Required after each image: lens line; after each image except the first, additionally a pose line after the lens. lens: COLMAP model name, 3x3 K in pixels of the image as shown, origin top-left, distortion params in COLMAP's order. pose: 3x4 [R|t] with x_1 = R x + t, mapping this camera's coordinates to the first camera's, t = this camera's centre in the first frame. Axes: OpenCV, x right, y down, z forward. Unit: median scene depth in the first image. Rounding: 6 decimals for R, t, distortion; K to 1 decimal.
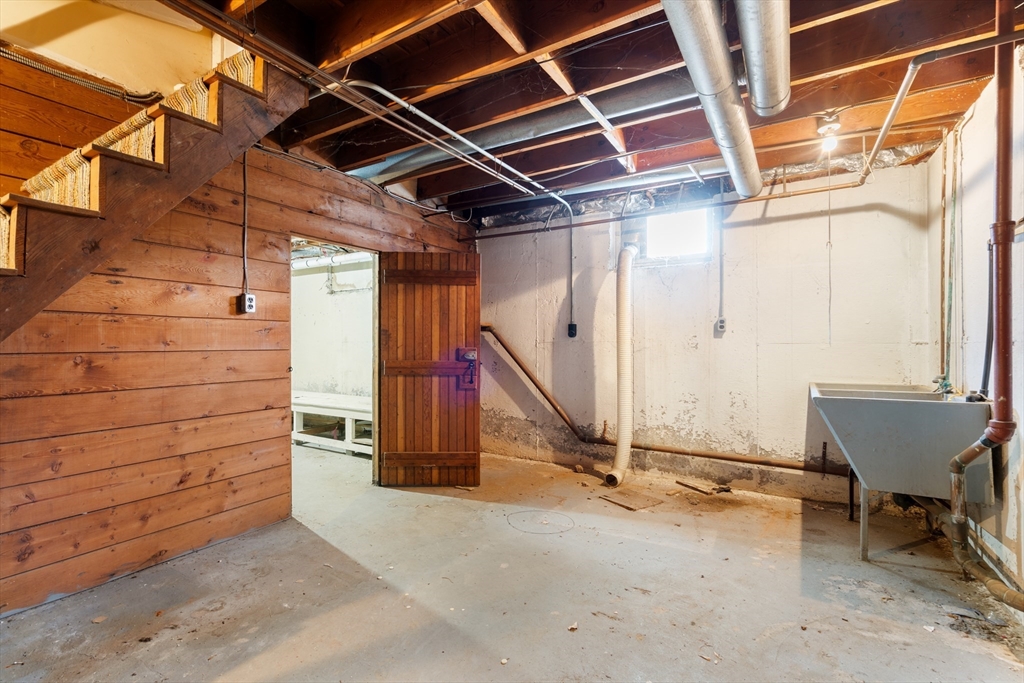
lens RADIAL K [[465.7, 0, 507.2], [0, 465.7, 340.3], [0, 0, 1]] dist [-0.001466, 0.000242]
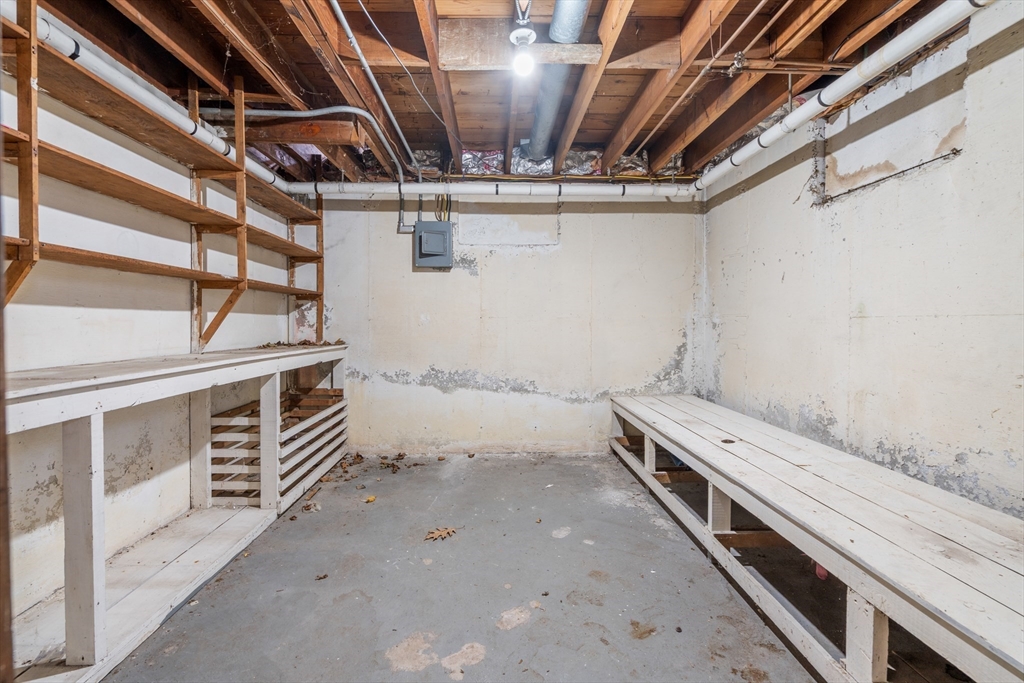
lens RADIAL K [[465.7, 0, 507.2], [0, 465.7, 340.3], [0, 0, 1]] dist [-0.001466, 0.000242]
pose [[0.554738, 0.016690, -0.831858, -0.182937], [-0.007308, 0.999858, 0.015187, 0.019178], [0.831993, -0.002345, 0.554781, 0.527912]]
